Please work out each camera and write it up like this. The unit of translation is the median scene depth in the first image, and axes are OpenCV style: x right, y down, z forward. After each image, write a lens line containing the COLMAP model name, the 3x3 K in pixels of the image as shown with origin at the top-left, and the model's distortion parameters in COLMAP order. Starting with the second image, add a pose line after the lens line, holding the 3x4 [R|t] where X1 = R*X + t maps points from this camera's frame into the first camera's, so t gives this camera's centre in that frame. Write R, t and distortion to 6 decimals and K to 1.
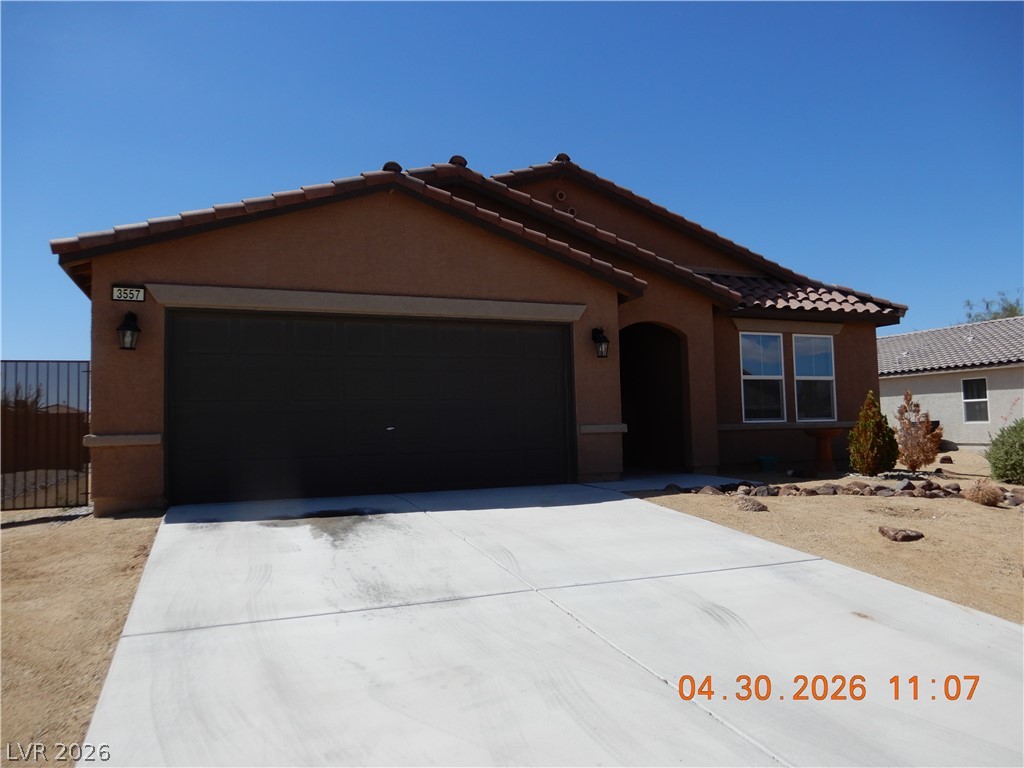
lens RADIAL K [[734.3, 0, 518.3], [0, 734.3, 381.4], [0, 0, 1]] dist [0.004627, 0.001015]
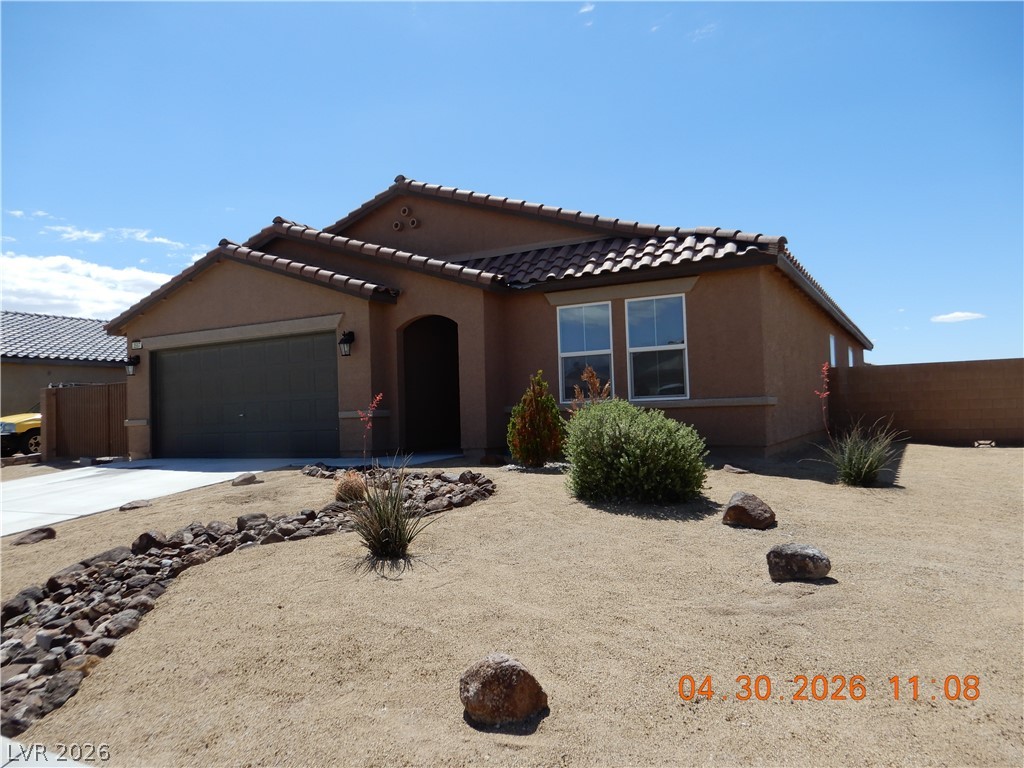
lens RADIAL K [[734.3, 0, 511.4], [0, 734.3, 382.7], [0, 0, 1]] dist [0.004627, 0.001015]
pose [[0.627778, -0.030267, -0.777804, 1.224663], [0.073342, 0.997098, 0.020395, 0.006804], [0.774929, -0.069850, 0.628176, 0.444112]]
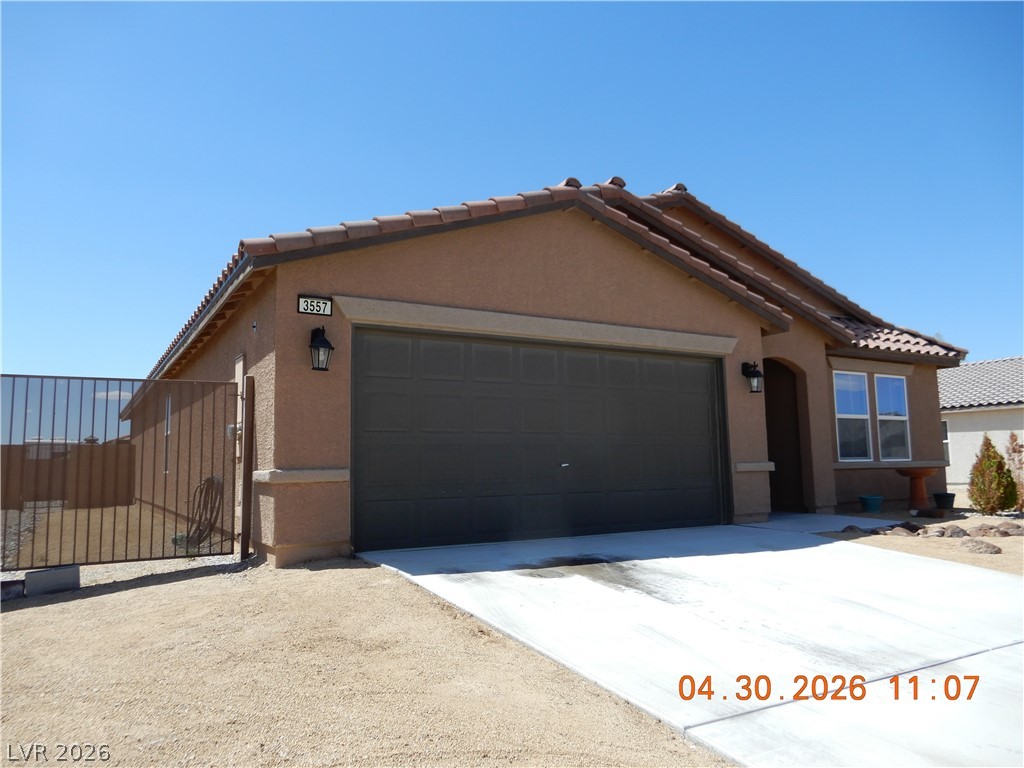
lens RADIAL K [[734.3, 0, 516.9], [0, 734.3, 381.8], [0, 0, 1]] dist [0.004627, 0.001015]
pose [[0.988907, 0.025003, 0.146416, -0.336255], [-0.017909, 0.998610, -0.049568, 0.006716], [-0.147451, 0.046396, 0.987981, 0.091131]]
